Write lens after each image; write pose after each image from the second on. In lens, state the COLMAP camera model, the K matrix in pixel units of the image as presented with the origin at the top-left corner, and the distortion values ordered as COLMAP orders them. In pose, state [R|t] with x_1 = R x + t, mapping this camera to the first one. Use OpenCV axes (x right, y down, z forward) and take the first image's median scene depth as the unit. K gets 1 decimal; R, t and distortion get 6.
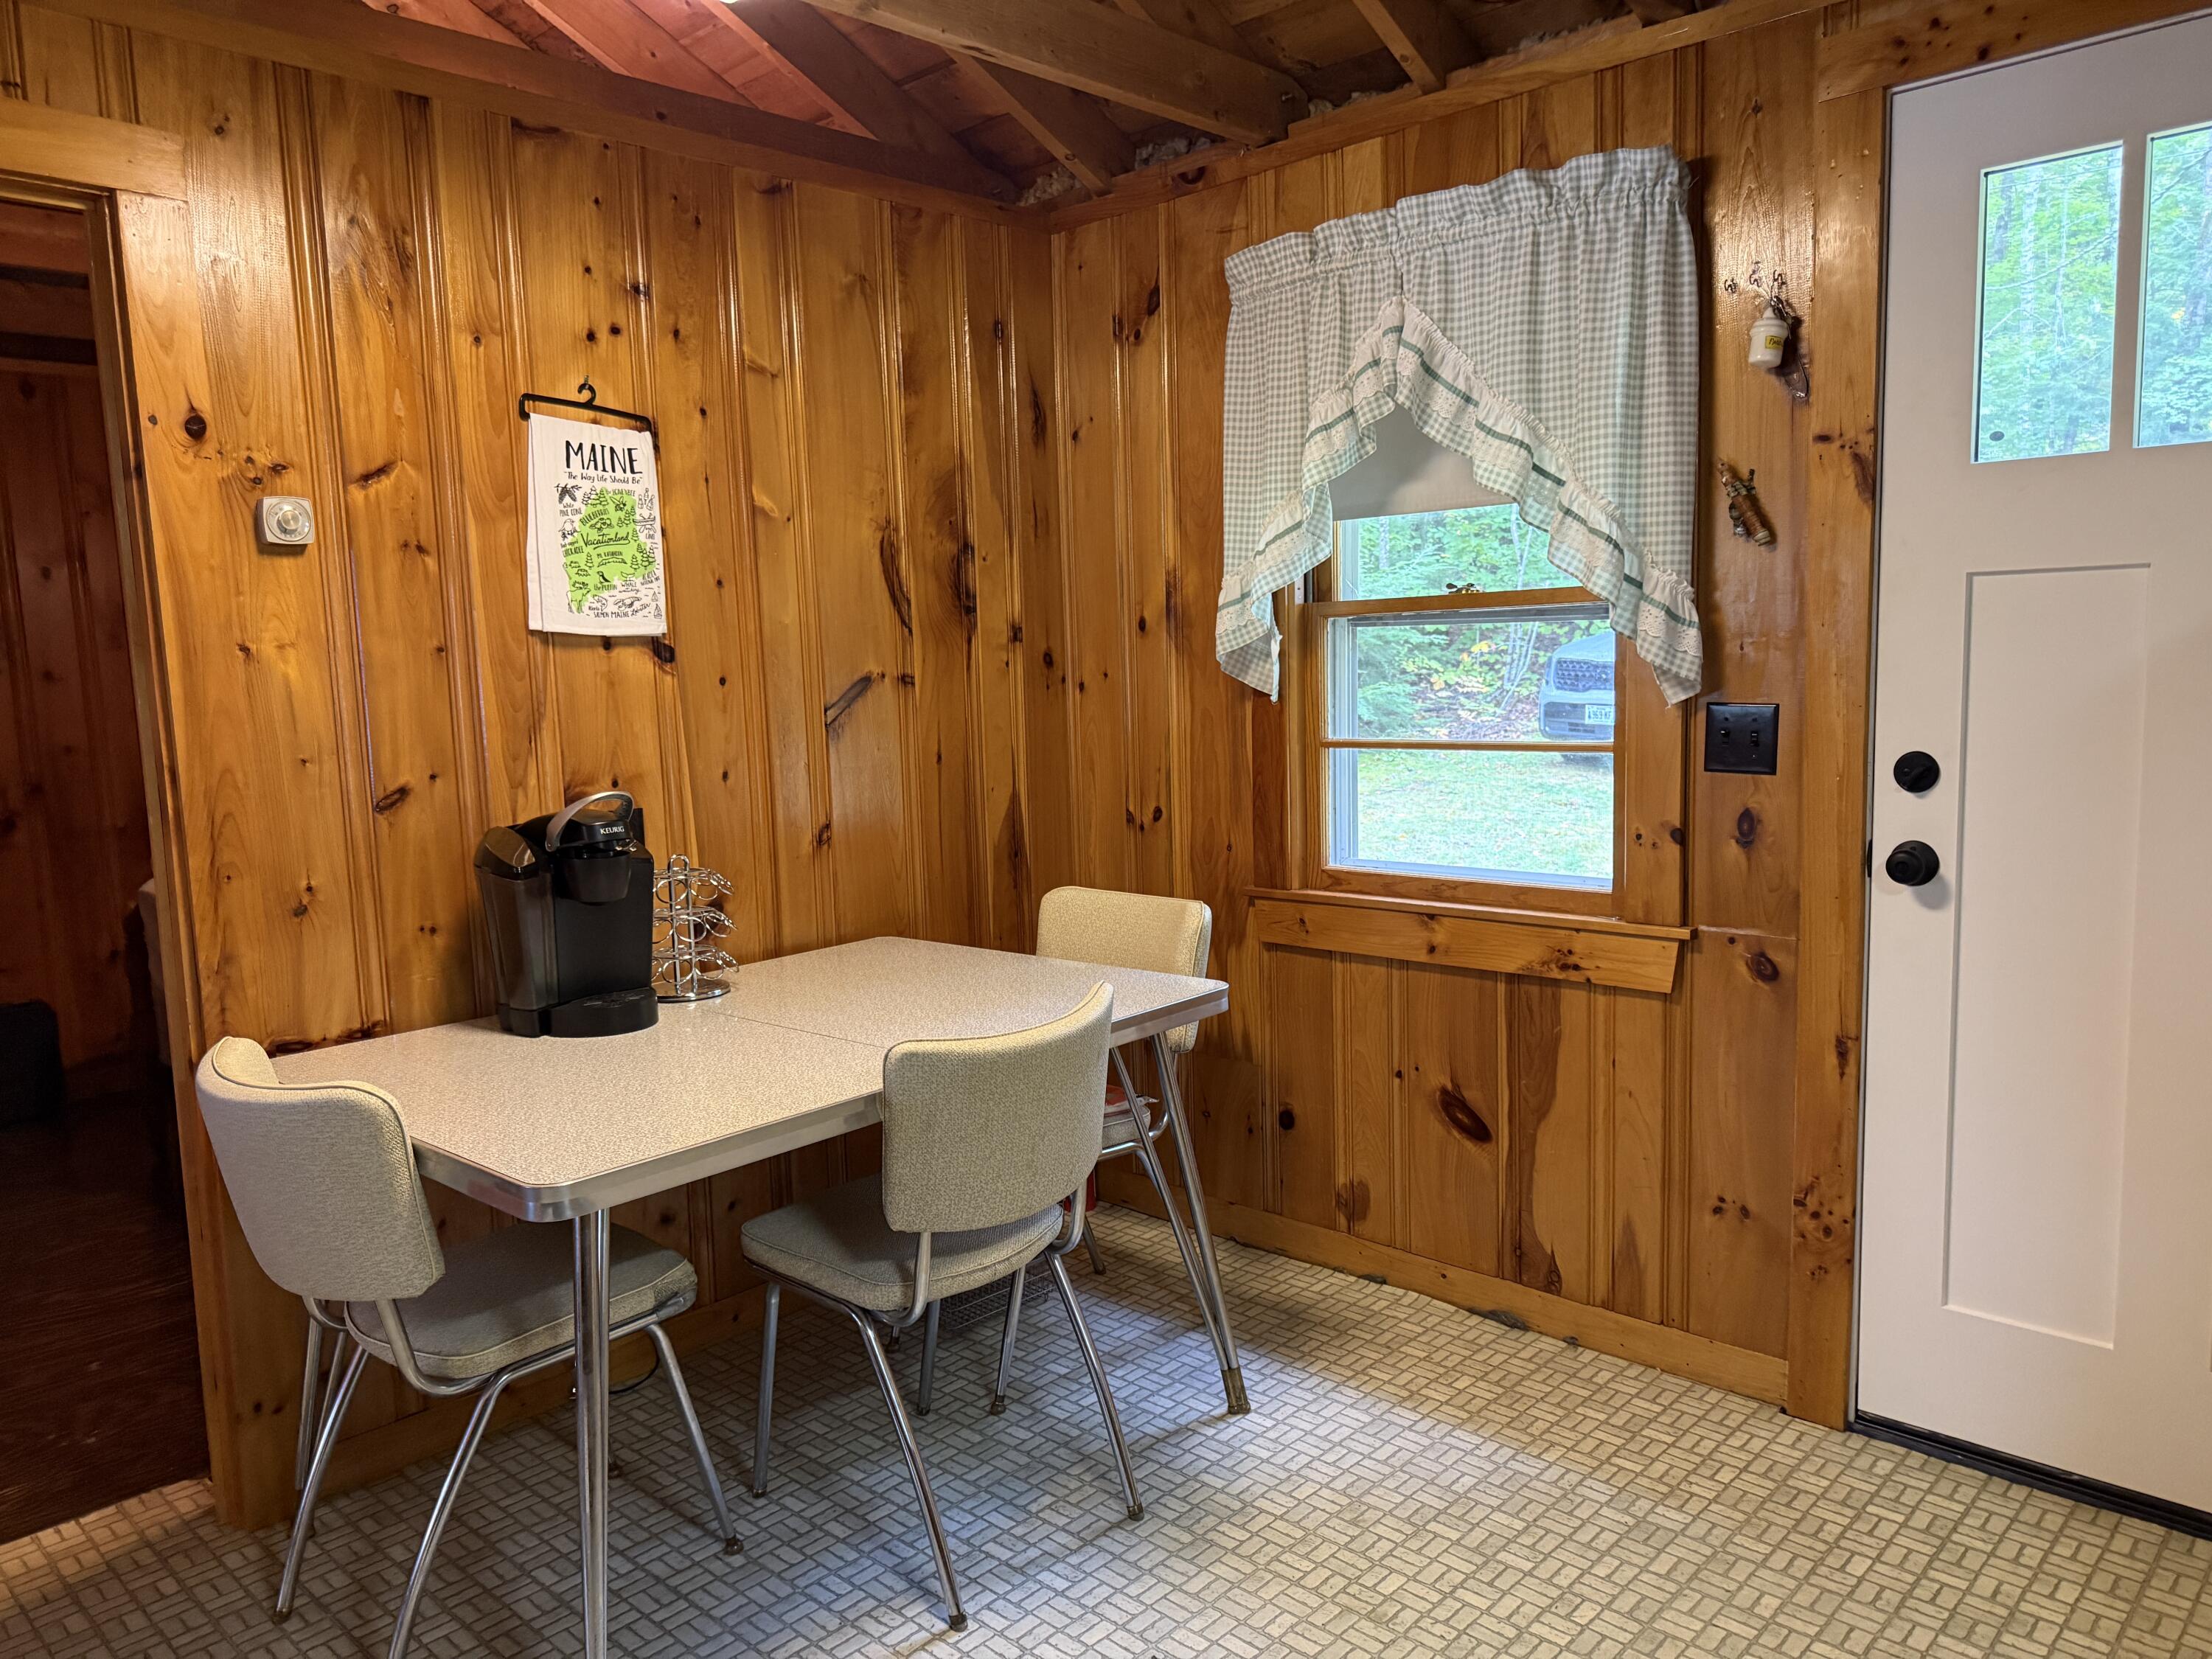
lens RADIAL K [[1549.1, 0, 1102.2], [0, 1549.1, 834.6], [0, 0, 1]] dist [0.067516, -0.084810]
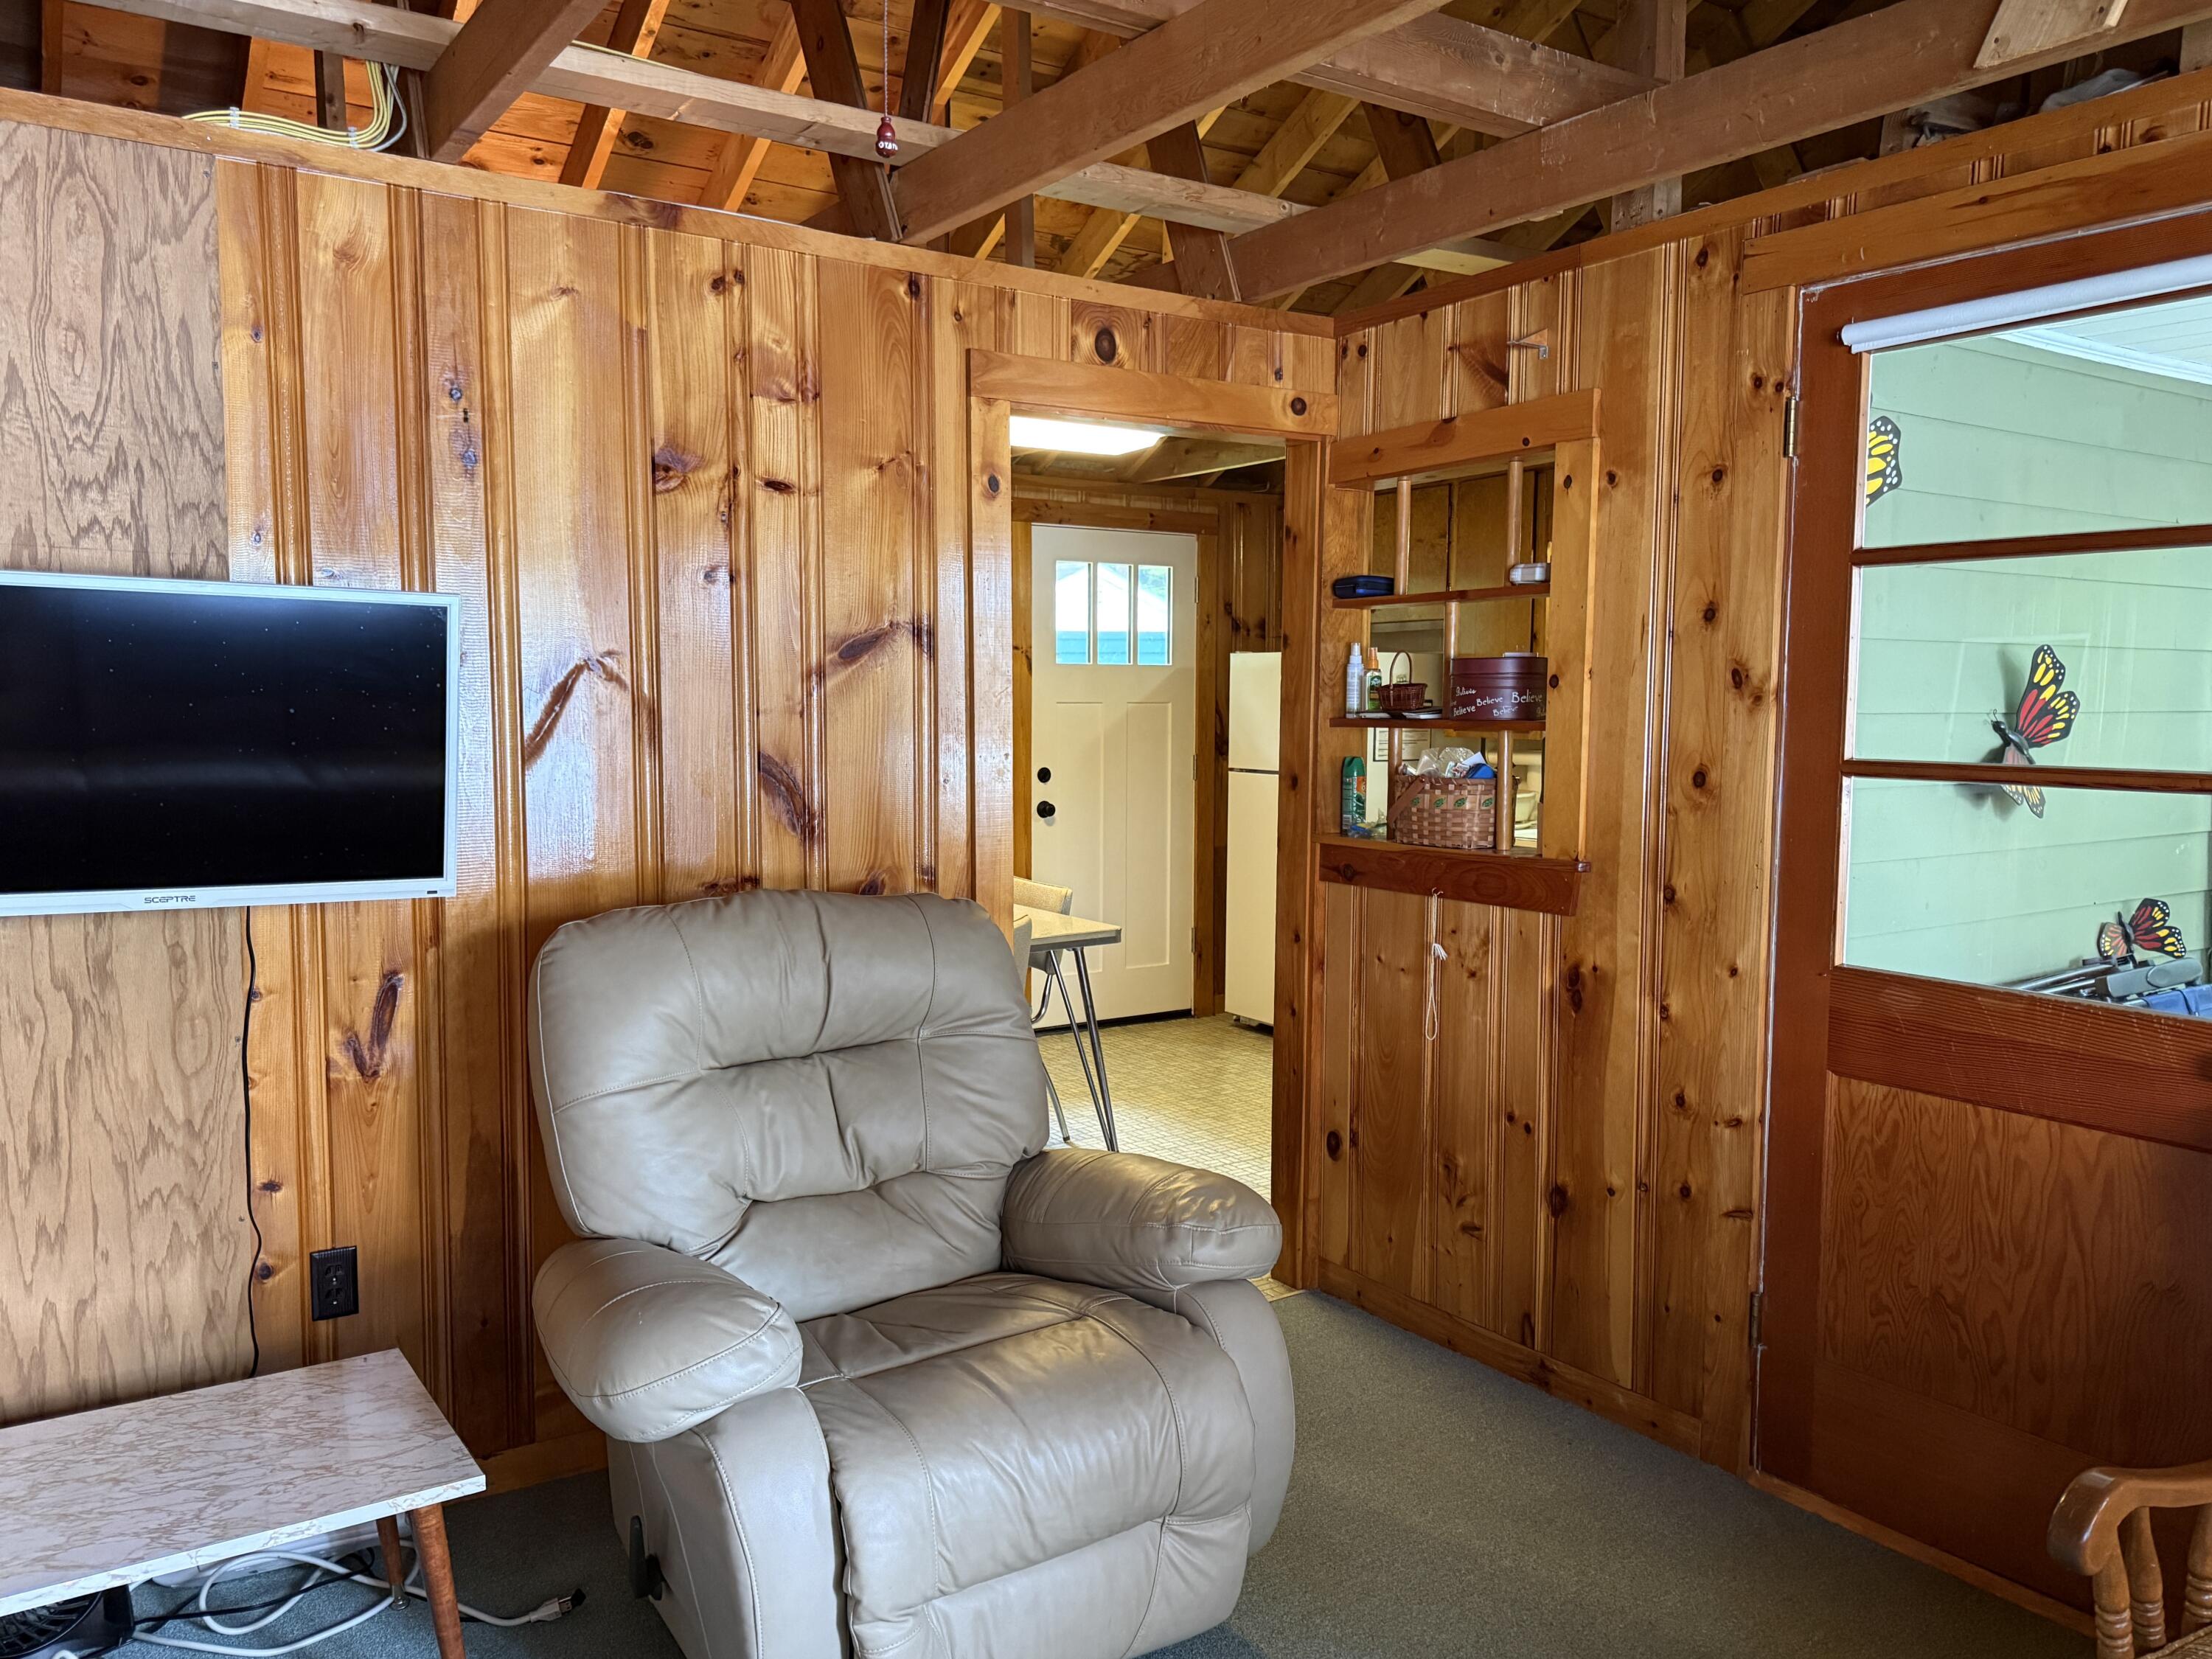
lens RADIAL K [[1673.8, 0, 1090.7], [0, 1673.8, 838.9], [0, 0, 1]] dist [0.044319, -0.057242]
pose [[0.225853, -0.049405, 0.972908, -2.040089], [0.103635, 0.994264, 0.026431, 0.001338], [-0.968633, 0.094858, 0.229677, 0.253569]]
